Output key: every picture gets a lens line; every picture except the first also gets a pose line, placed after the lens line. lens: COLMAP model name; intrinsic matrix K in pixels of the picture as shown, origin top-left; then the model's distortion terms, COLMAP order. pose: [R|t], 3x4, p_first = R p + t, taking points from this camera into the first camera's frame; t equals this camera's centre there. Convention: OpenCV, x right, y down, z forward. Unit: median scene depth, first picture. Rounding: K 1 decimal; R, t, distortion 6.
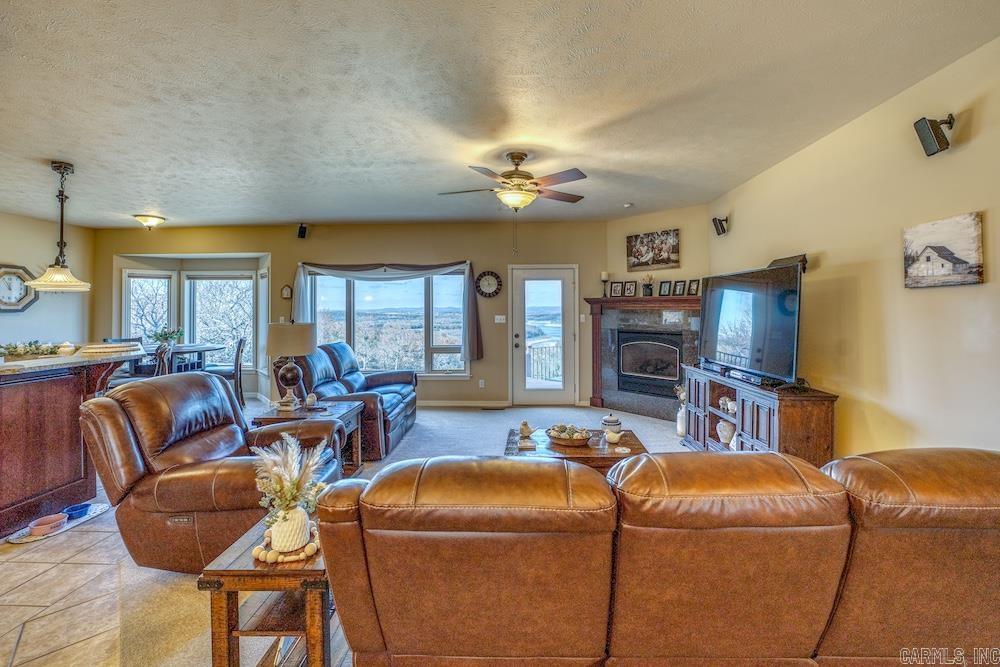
lens RADIAL K [[415.4, 0, 522.4], [0, 415.4, 304.7], [0, 0, 1]] dist [-0.015567, 0.000146]
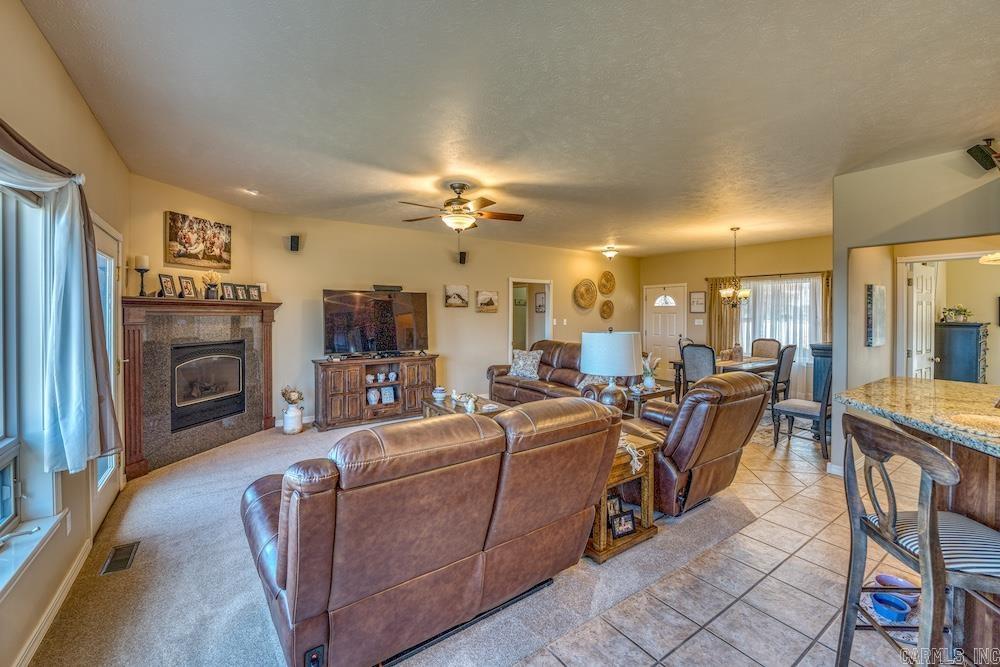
lens RADIAL K [[412.4, 0, 495.6], [0, 412.4, 316.9], [0, 0, 1]] dist [-0.014675, -0.000034]
pose [[-0.563278, -0.004520, 0.826255, -0.646271], [-0.007157, 0.999974, 0.000592, 0.009114], [-0.826237, -0.005580, -0.563296, 0.964740]]
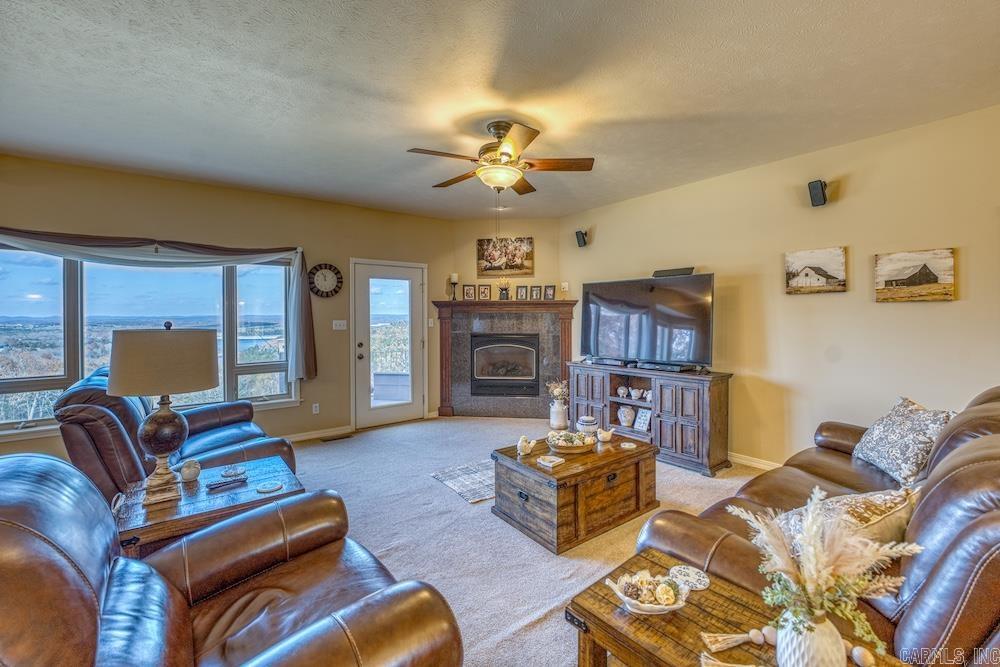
lens RADIAL K [[412.4, 0, 495.6], [0, 412.4, 316.9], [0, 0, 1]] dist [-0.014675, -0.000034]
pose [[0.786660, -0.001752, 0.617384, -0.332335], [-0.002721, 0.999976, 0.006304, 0.014239], [-0.617380, -0.006639, 0.786637, 0.207914]]
